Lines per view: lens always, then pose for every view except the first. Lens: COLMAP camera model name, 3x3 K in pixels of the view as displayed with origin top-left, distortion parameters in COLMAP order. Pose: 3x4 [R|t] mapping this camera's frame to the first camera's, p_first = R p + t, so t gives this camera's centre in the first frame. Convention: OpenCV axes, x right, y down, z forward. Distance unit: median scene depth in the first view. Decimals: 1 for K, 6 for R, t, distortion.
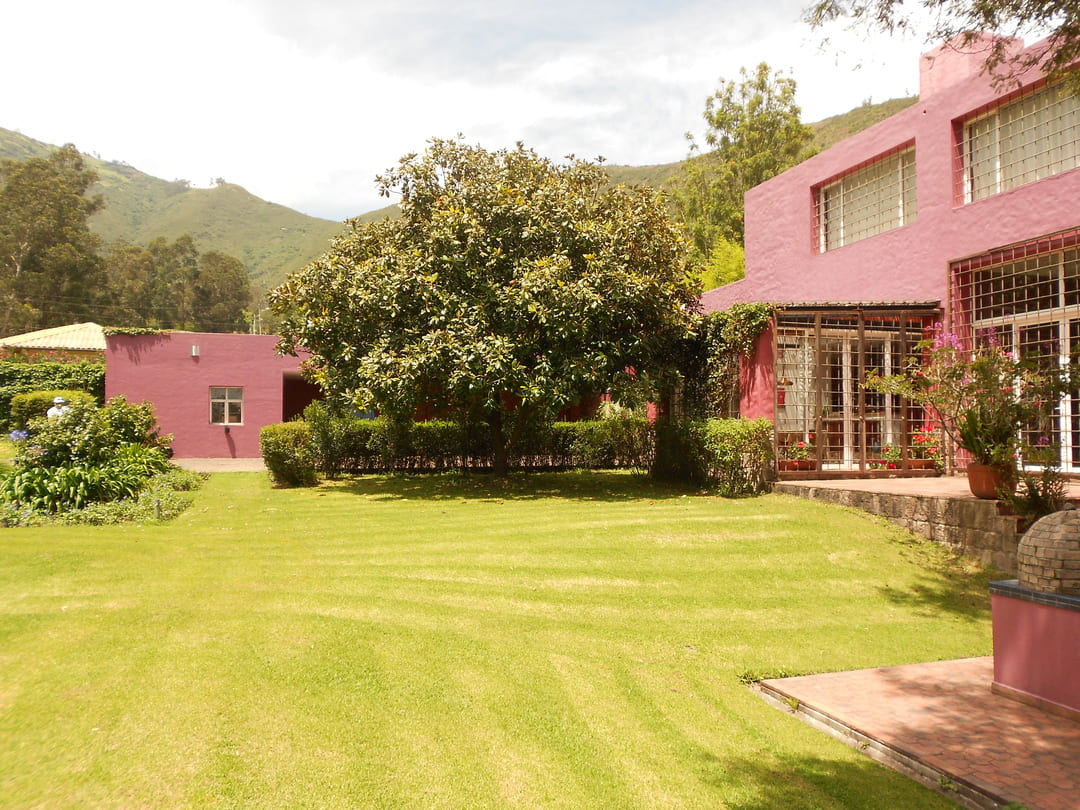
lens RADIAL K [[858.3, 0, 540.5], [0, 858.3, 406.2], [0, 0, 1]] dist [0.012881, -0.004719]
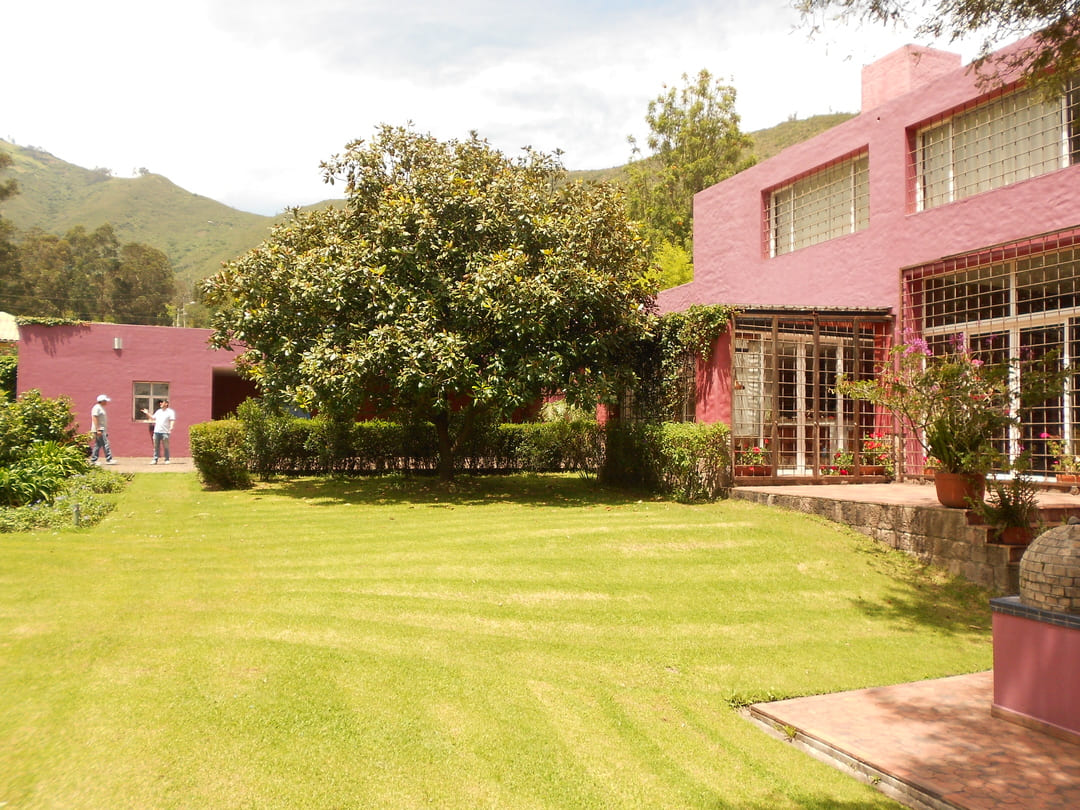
lens RADIAL K [[858.3, 0, 540.7], [0, 858.3, 399.6], [0, 0, 1]] dist [0.012881, -0.004719]
pose [[0.996751, 0.014929, 0.079145, -0.029710], [-0.014187, 0.999850, -0.009925, 0.000565], [-0.079281, 0.008770, 0.996814, 0.053806]]
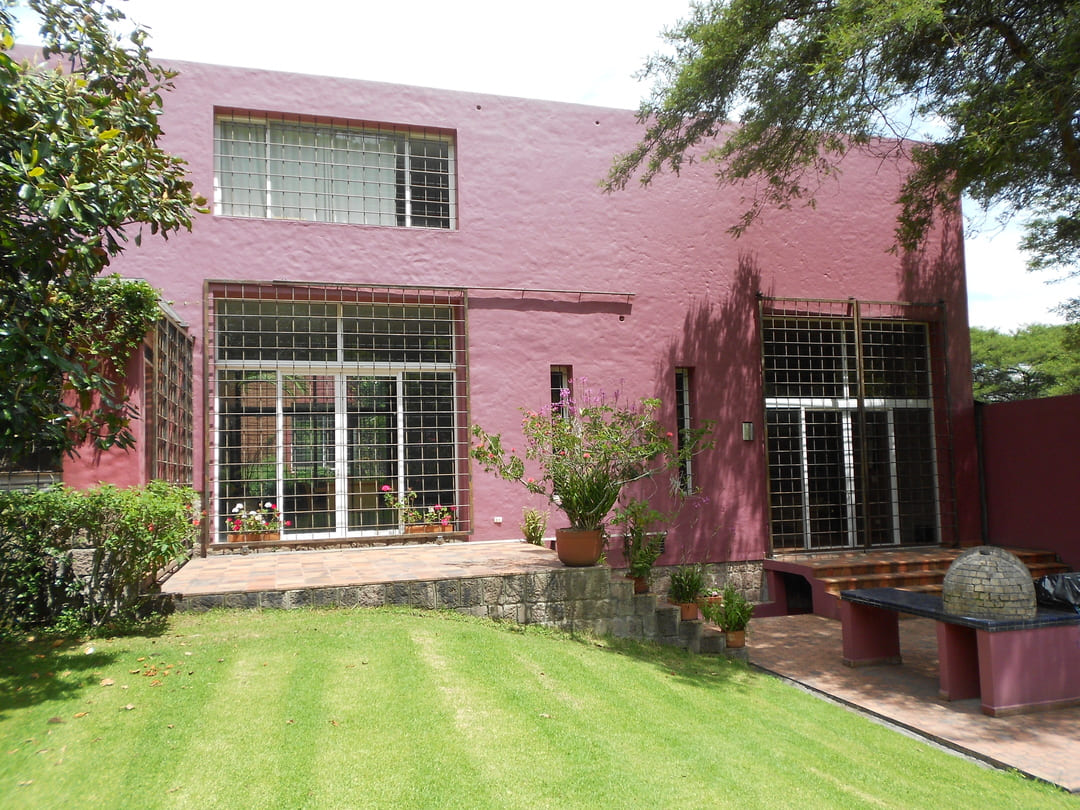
lens RADIAL K [[858.3, 0, 534.5], [0, 858.3, 410.8], [0, 0, 1]] dist [0.012881, -0.004719]
pose [[0.017721, 0.069120, 0.997451, -0.417013], [-0.011417, 0.997557, -0.068925, 0.002028], [-0.999778, -0.010167, 0.018466, 0.973830]]
